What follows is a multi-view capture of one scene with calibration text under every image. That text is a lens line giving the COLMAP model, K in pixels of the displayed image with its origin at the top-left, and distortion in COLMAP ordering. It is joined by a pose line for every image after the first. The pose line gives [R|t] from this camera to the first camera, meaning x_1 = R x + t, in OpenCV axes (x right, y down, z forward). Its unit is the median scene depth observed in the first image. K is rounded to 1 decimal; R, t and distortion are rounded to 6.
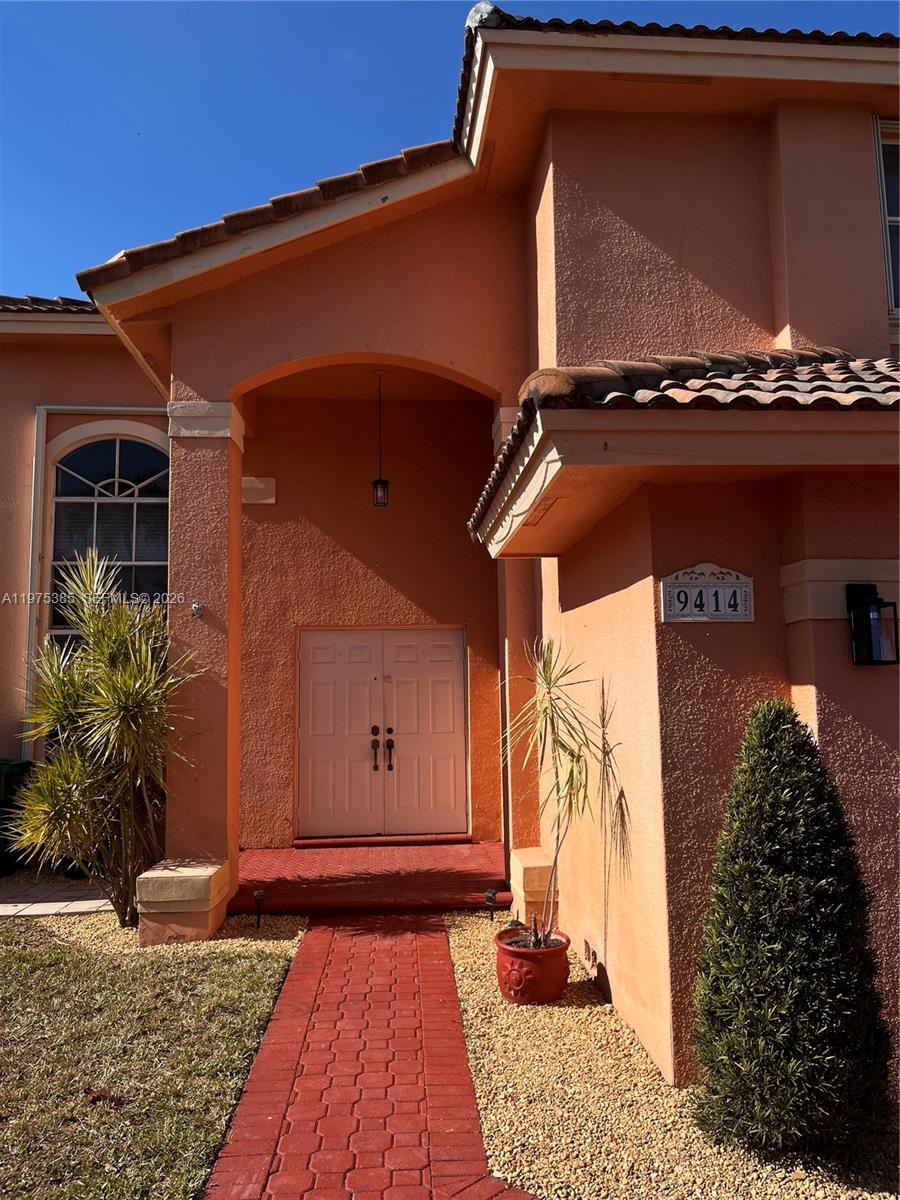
lens RADIAL K [[917.4, 0, 450.8], [0, 917.4, 607.3], [0, 0, 1]] dist [0.060274, -0.081486]
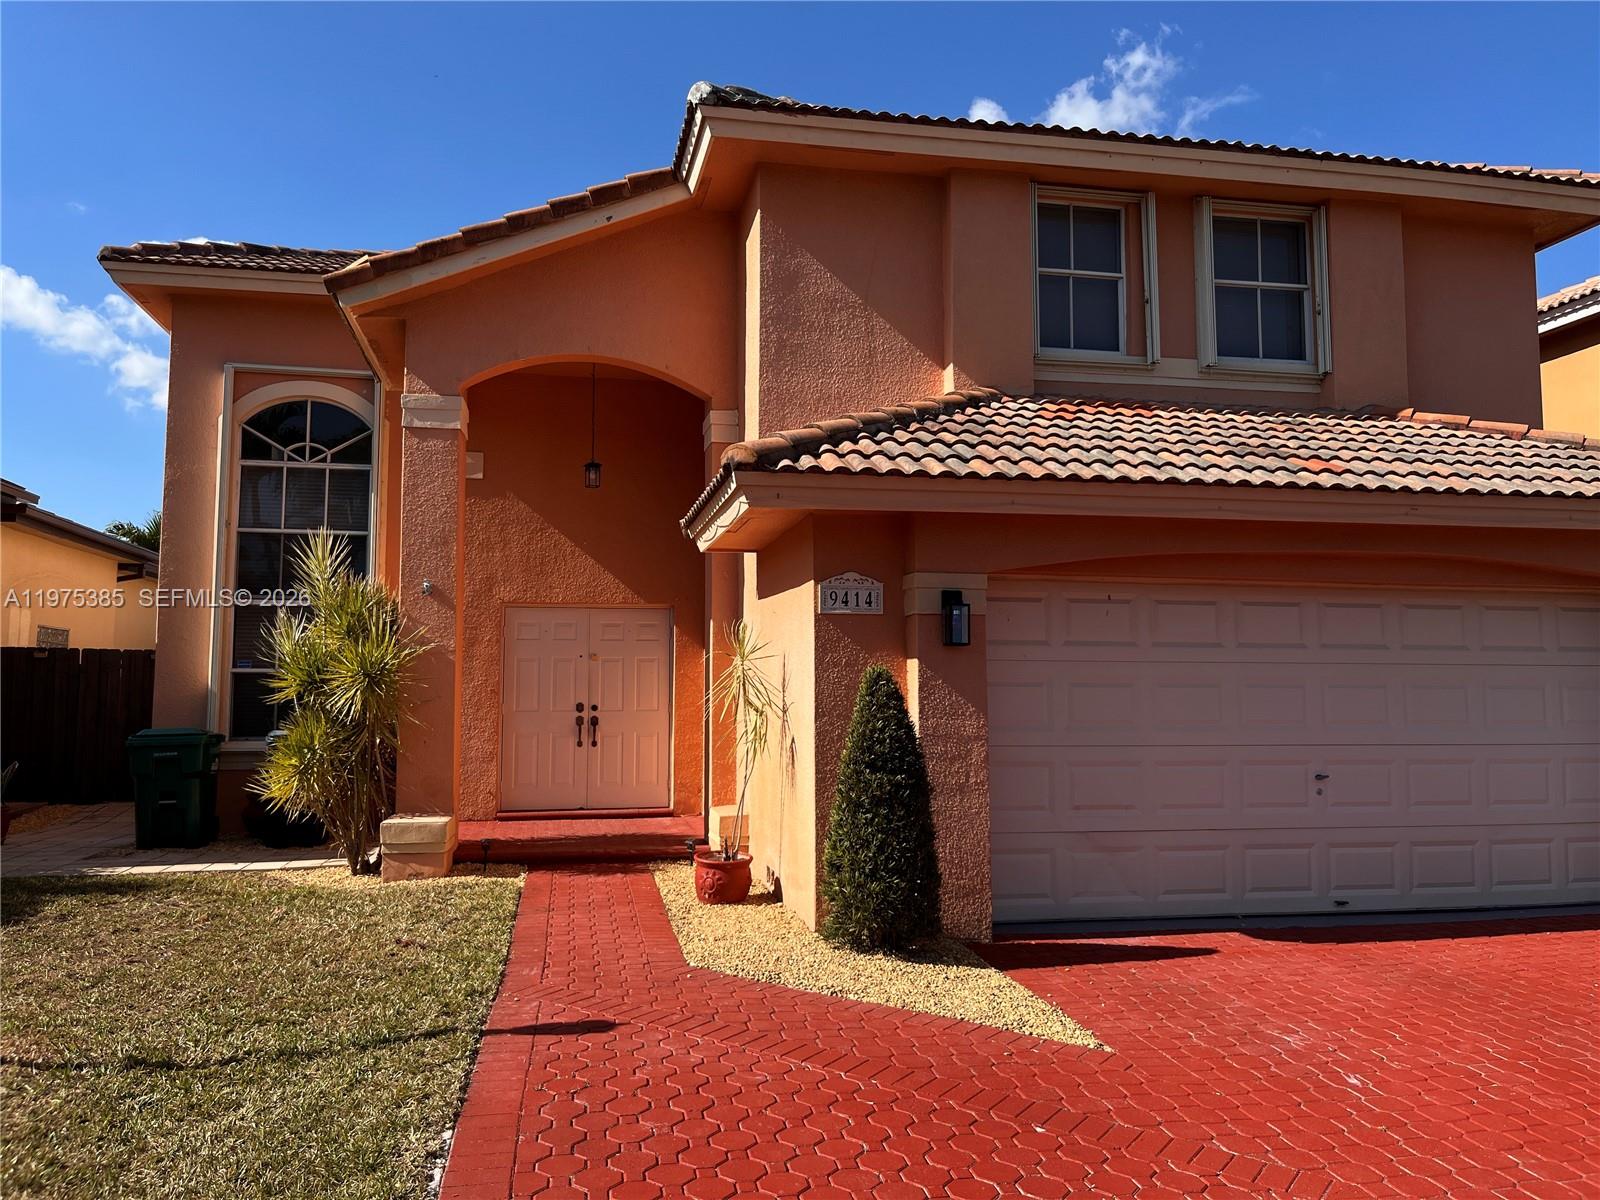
lens RADIAL K [[1223.2, 0, 783.7], [0, 1223.2, 592.4], [0, 0, 1]] dist [0.060274, -0.081486]
pose [[0.993102, 0.024101, 0.114751, -0.025601], [-0.025929, 0.999559, 0.014464, -0.026015], [-0.114352, -0.017339, 0.993289, -0.537020]]
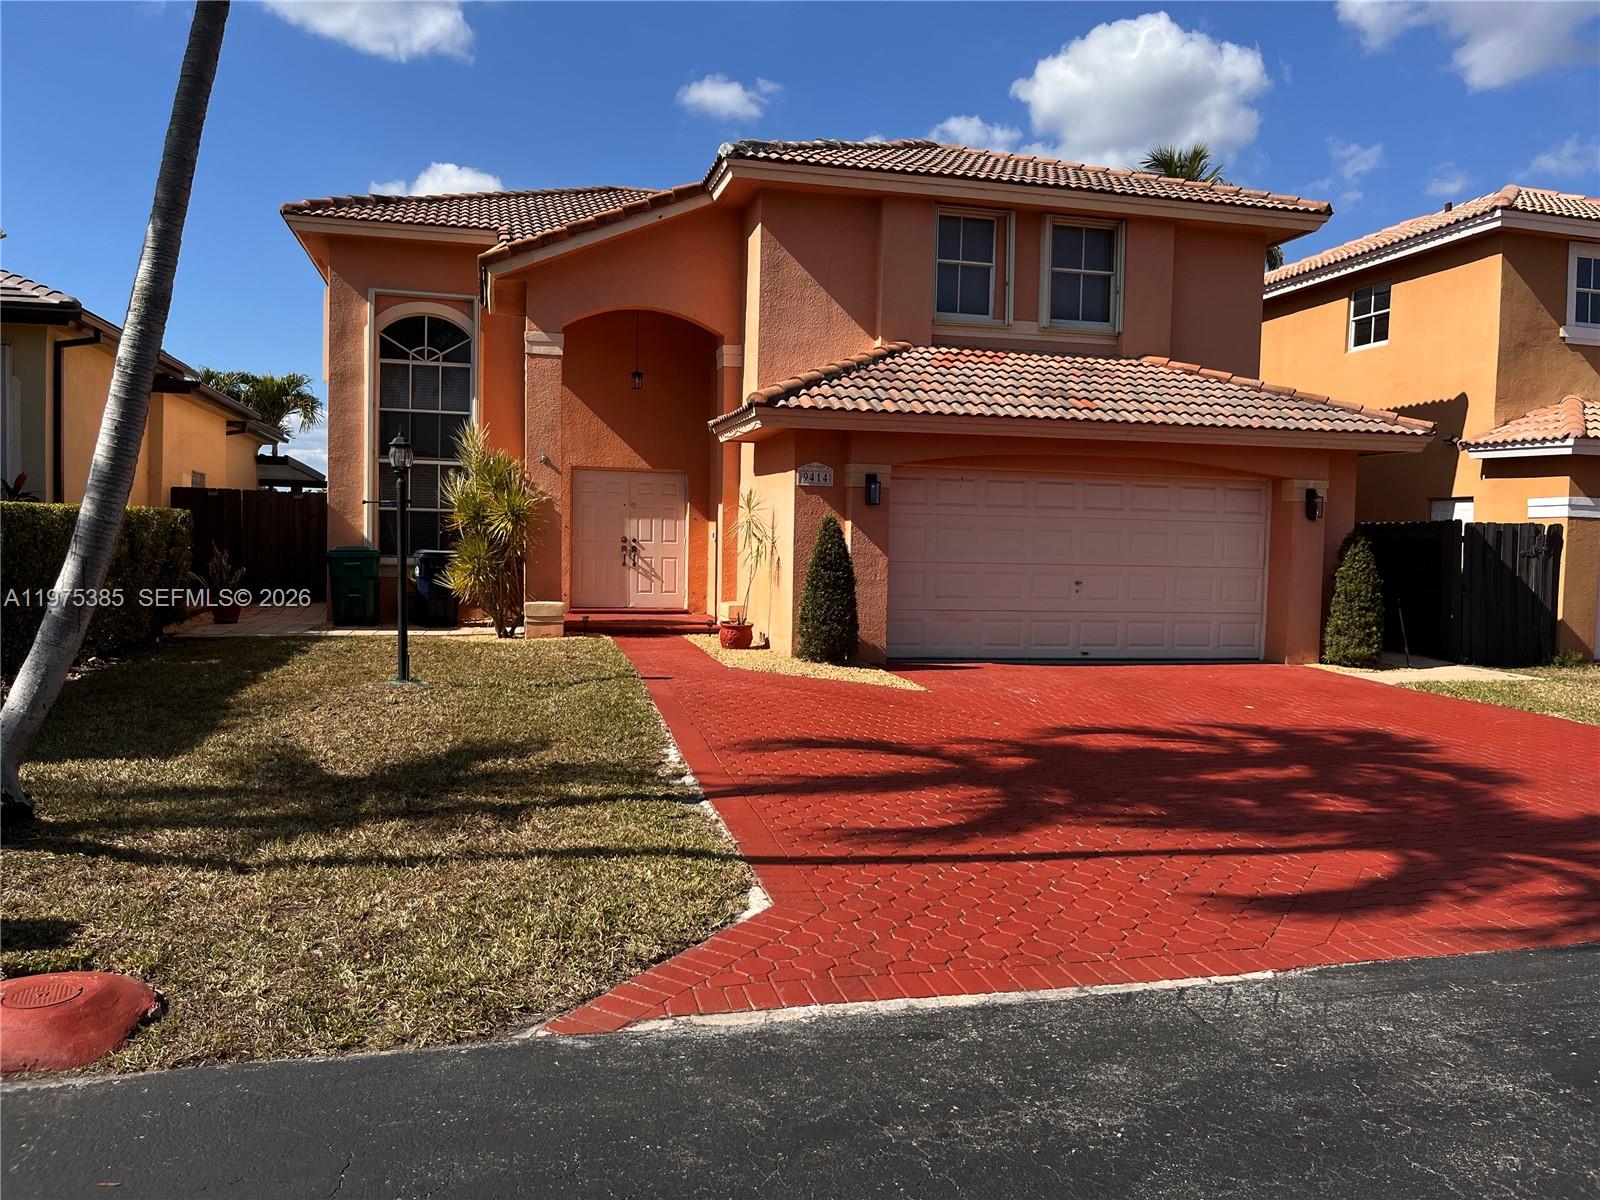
lens RADIAL K [[1223.2, 0, 785.4], [0, 1223.2, 596.8], [0, 0, 1]] dist [0.060274, -0.081486]
pose [[0.986192, 0.027013, 0.163385, -0.214587], [-0.050023, 0.989112, 0.138405, -0.089357], [-0.157867, -0.144667, 0.976806, -1.452375]]
